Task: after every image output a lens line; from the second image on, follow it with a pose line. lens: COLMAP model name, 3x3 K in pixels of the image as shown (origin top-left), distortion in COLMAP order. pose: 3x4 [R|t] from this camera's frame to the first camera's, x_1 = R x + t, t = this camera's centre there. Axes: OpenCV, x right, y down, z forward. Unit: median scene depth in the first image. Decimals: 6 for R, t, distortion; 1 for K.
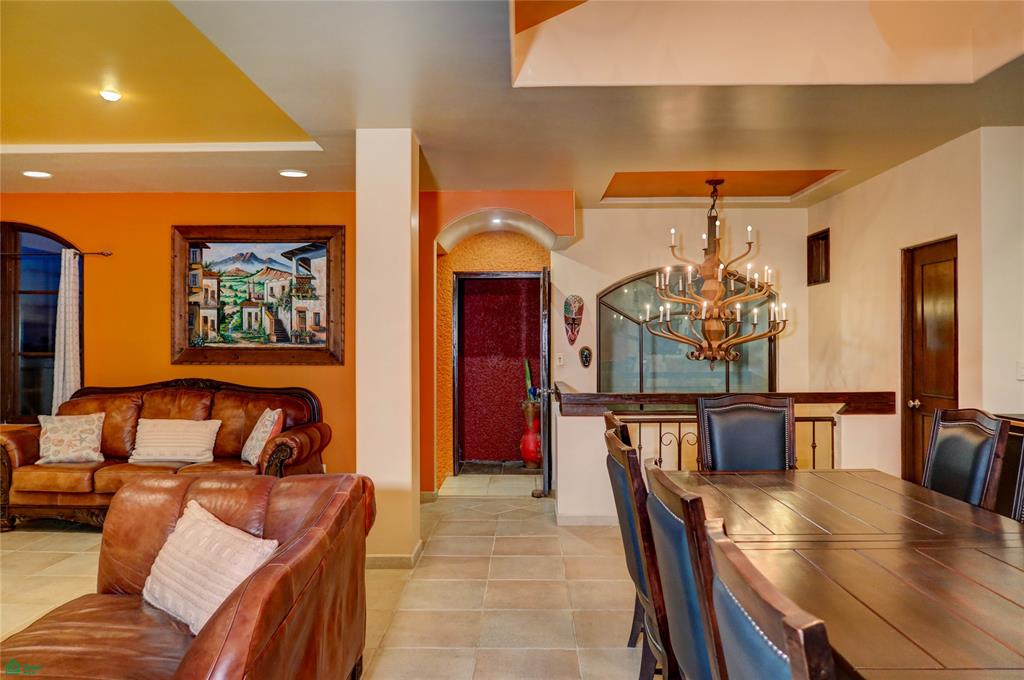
lens RADIAL K [[712.7, 0, 512.9], [0, 712.7, 338.4], [0, 0, 1]] dist [-0.030117, 0.011415]
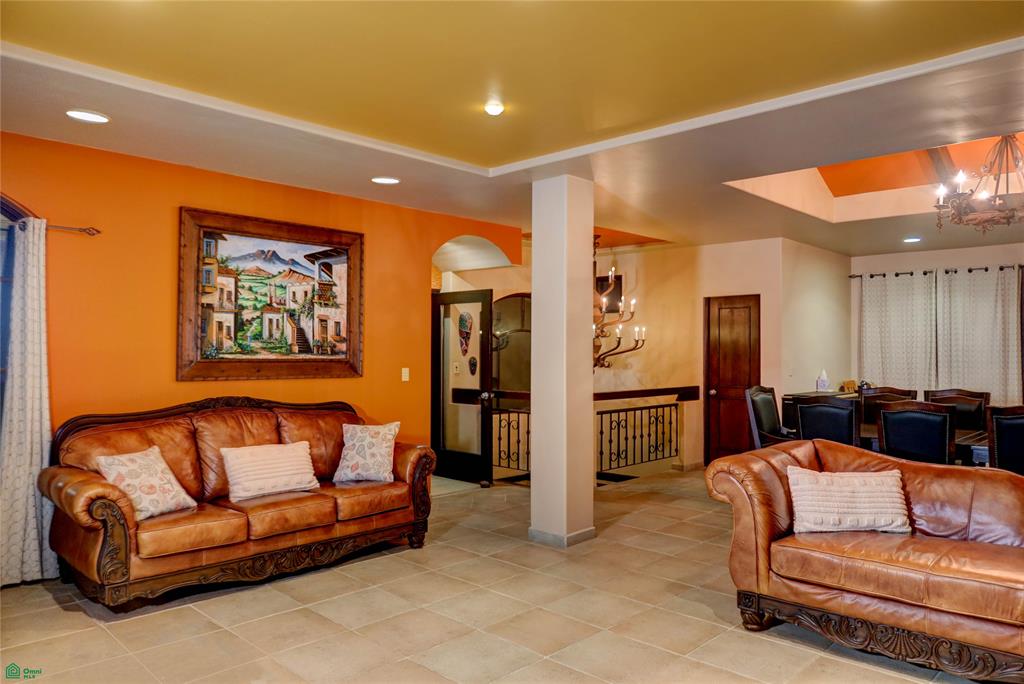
lens RADIAL K [[712.7, 0, 514.7], [0, 712.7, 348.5], [0, 0, 1]] dist [-0.030117, 0.011415]
pose [[0.676861, 0.007808, 0.736069, -0.811620], [-0.011738, 0.999931, 0.000187, -0.004041], [-0.736017, -0.008766, 0.676906, 0.186721]]
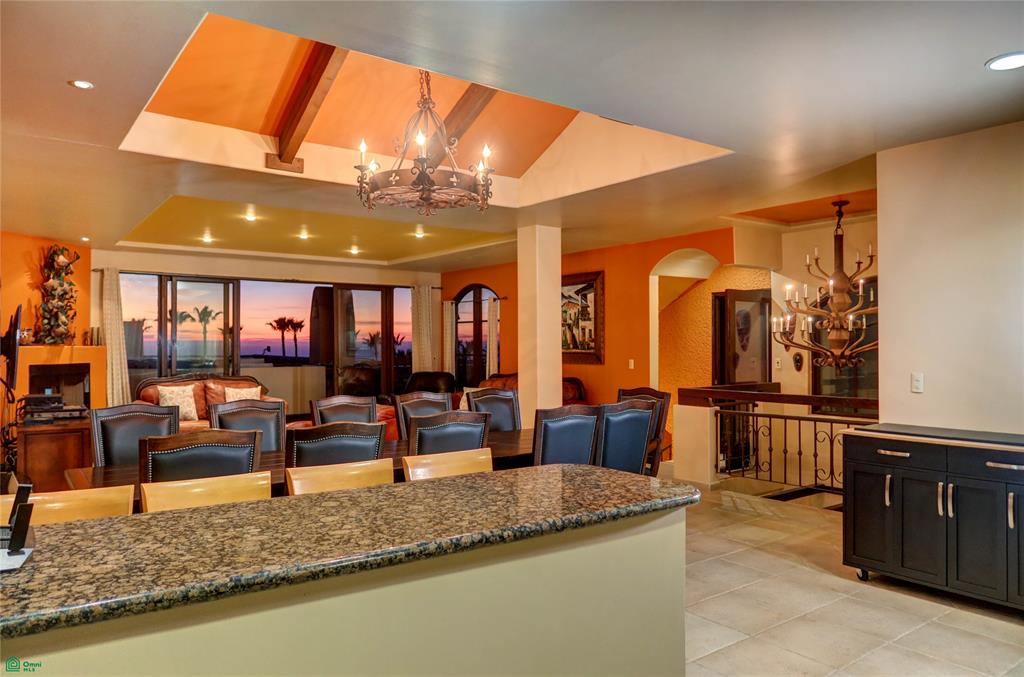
lens RADIAL K [[711.4, 0, 512.2], [0, 711.4, 340.1], [0, 0, 1]] dist [0.002269, -0.000618]
pose [[0.612430, -0.006448, -0.790498, 0.825993], [0.006183, 0.999975, -0.003367, -0.009170], [0.790500, -0.002826, 0.612455, -0.065519]]
